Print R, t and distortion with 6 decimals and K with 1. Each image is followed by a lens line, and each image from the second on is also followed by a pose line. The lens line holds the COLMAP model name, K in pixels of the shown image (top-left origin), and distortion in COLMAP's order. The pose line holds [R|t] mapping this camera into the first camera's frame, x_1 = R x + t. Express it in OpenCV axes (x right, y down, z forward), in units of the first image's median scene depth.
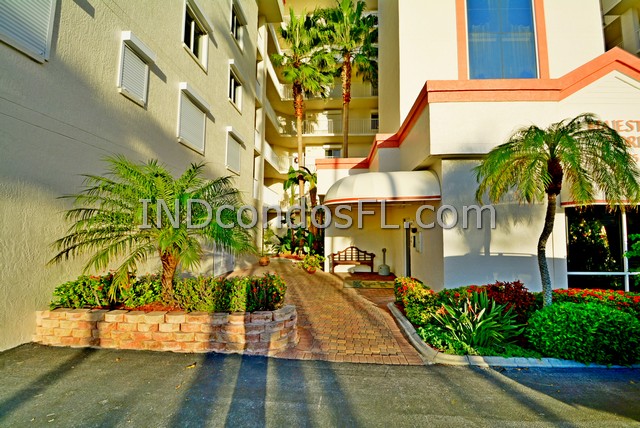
lens RADIAL K [[279.3, 0, 318.9], [0, 279.3, 217.6], [0, 0, 1]] dist [0.004120, -0.011246]
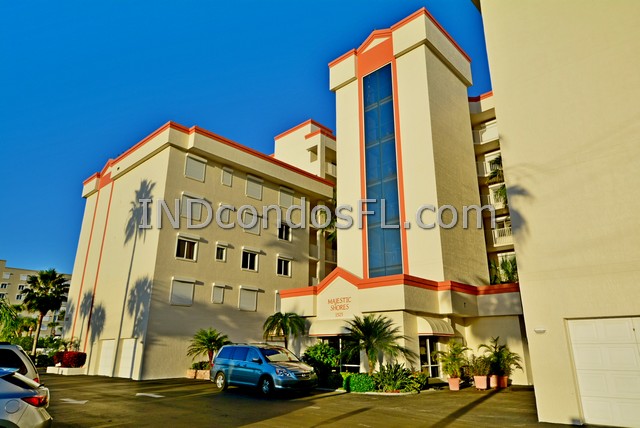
lens RADIAL K [[432.2, 0, 325.4], [0, 432.2, 207.9], [0, 0, 1]] dist [0.004962, 0.002747]
pose [[0.768034, -0.205359, -0.606590, 1.254273], [0.035651, 0.959433, -0.279674, -0.020118], [0.639416, 0.193174, 0.744199, -0.742382]]
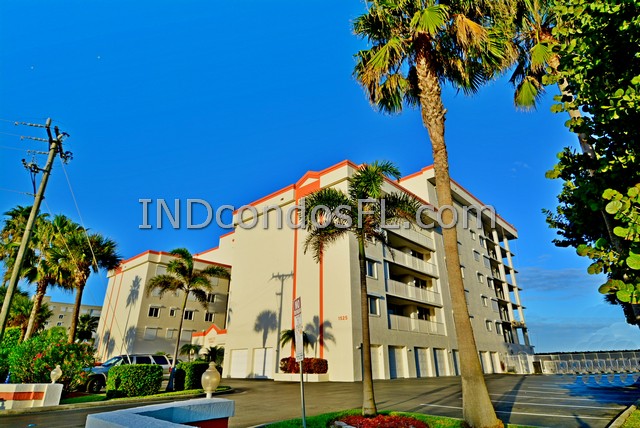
lens RADIAL K [[357.6, 0, 320.3], [0, 357.6, 212.9], [0, 0, 1]] dist [0.013323, -0.017033]
pose [[0.775836, -0.256233, -0.576562, 2.803201], [0.040703, 0.932244, -0.359533, 0.002507], [0.629621, 0.255471, 0.733698, -1.334800]]
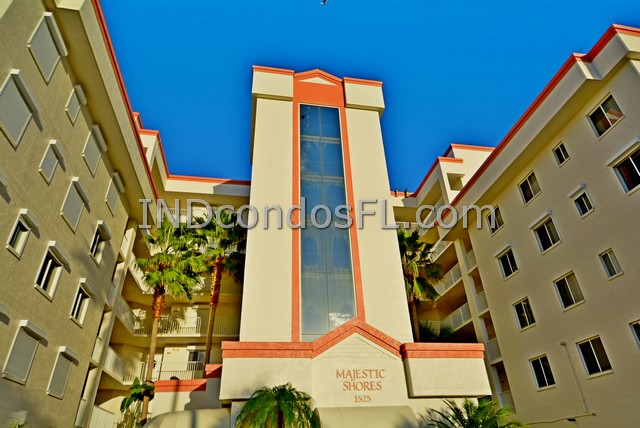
lens RADIAL K [[397.6, 0, 323.2], [0, 397.6, 212.4], [0, 0, 1]] dist [0.003815, -0.009718]
pose [[0.967185, 0.091256, 0.237121, 0.123402], [0.036007, 0.874620, -0.483469, -0.024743], [-0.251510, 0.476142, 0.842634, -0.411590]]
